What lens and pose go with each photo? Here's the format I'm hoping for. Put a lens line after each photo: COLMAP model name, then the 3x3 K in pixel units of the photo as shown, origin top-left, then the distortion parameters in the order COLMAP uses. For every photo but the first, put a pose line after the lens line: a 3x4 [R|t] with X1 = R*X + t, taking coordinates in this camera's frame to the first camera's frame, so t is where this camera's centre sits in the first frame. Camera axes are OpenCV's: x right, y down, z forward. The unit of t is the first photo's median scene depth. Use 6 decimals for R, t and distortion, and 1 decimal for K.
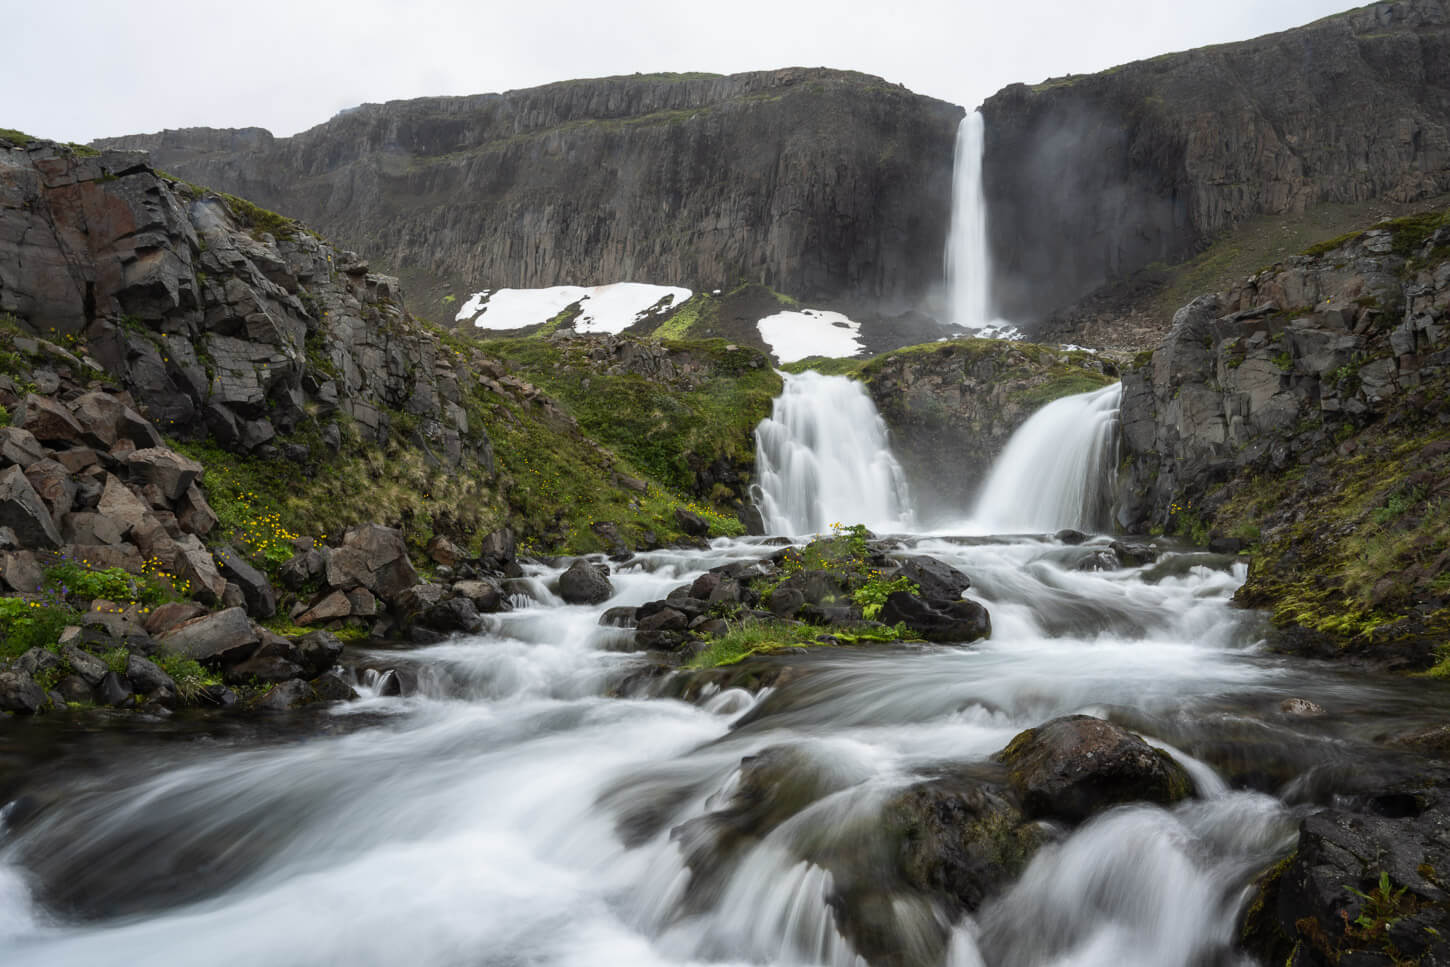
lens RADIAL K [[1063.6, 0, 780.7], [0, 1063.6, 484.6], [0, 0, 1]] dist [0.066139, -0.055363]
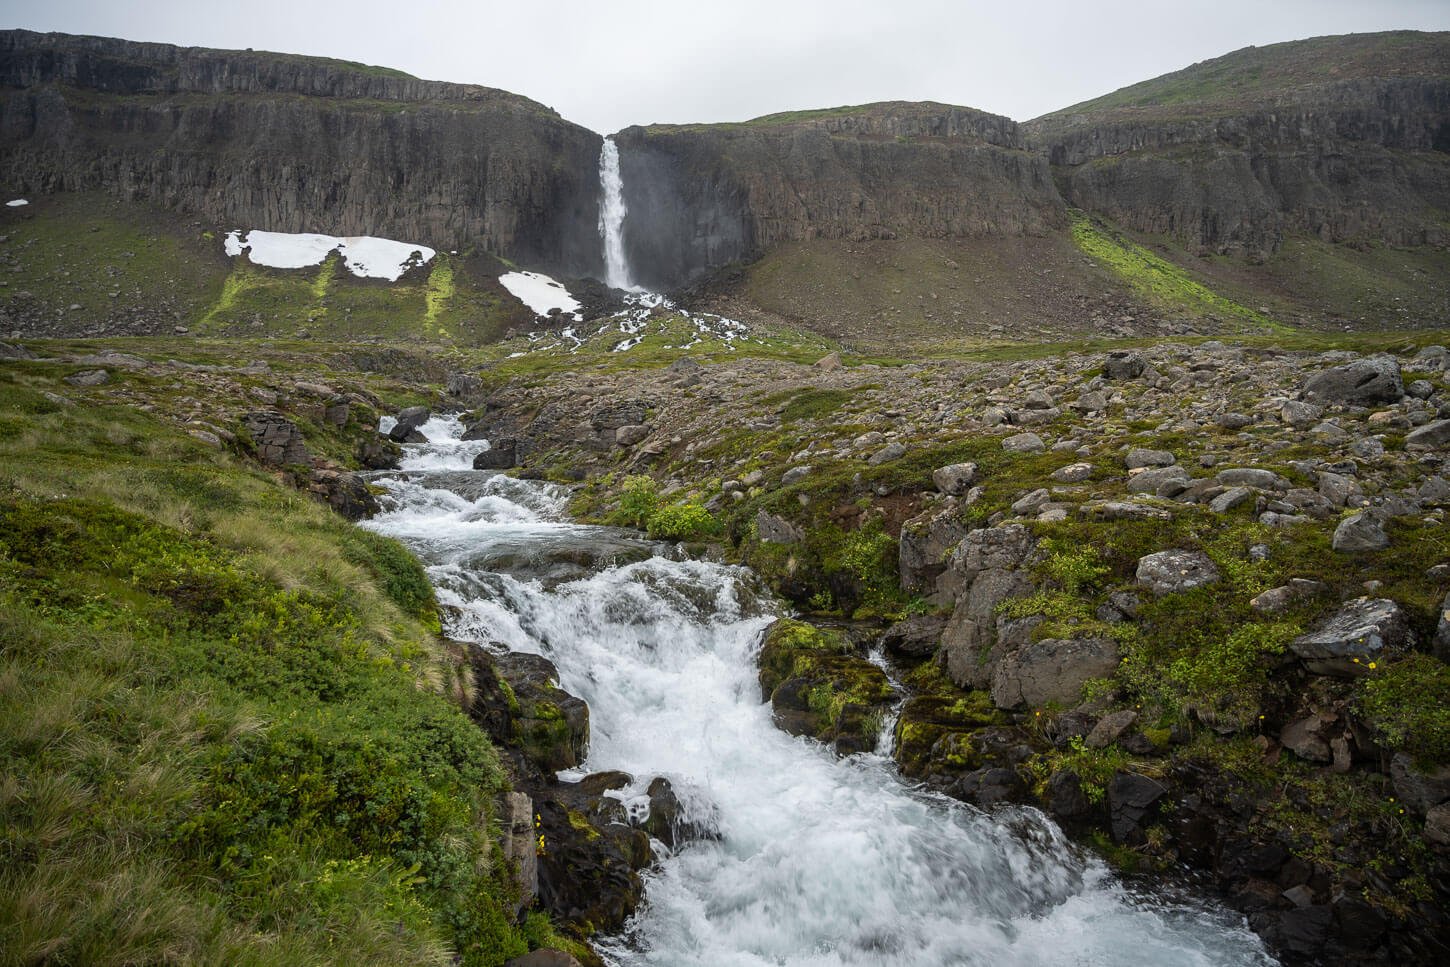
lens RADIAL K [[1024.6, 0, 752.6], [0, 1024.6, 506.2], [0, 0, 1]] dist [-0.015057, 0.004999]
pose [[0.885956, -0.036965, 0.462295, -0.322666], [-0.011060, 0.994851, 0.100742, 0.016152], [-0.463638, -0.094366, 0.880985, -0.403420]]
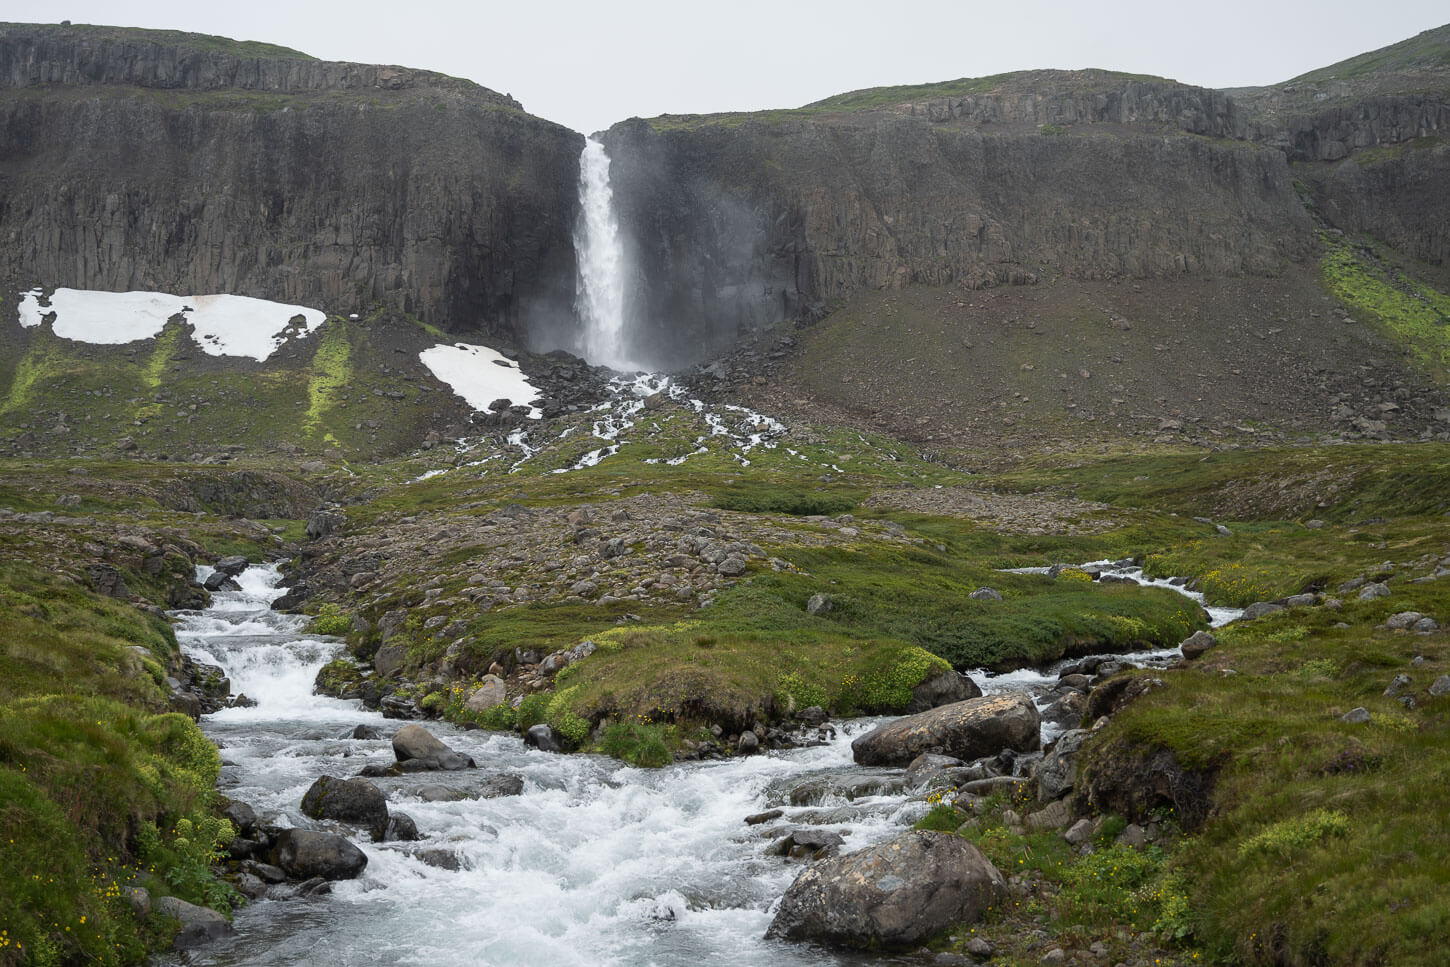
lens RADIAL K [[1754.2, 0, 725.1], [0, 1754.2, 506.5], [0, 0, 1]] dist [-0.019402, 0.014959]
pose [[0.920436, 0.011964, 0.390710, -0.330955], [-0.005324, 0.999822, -0.018073, 0.014183], [-0.390856, 0.014555, 0.920337, -0.516450]]
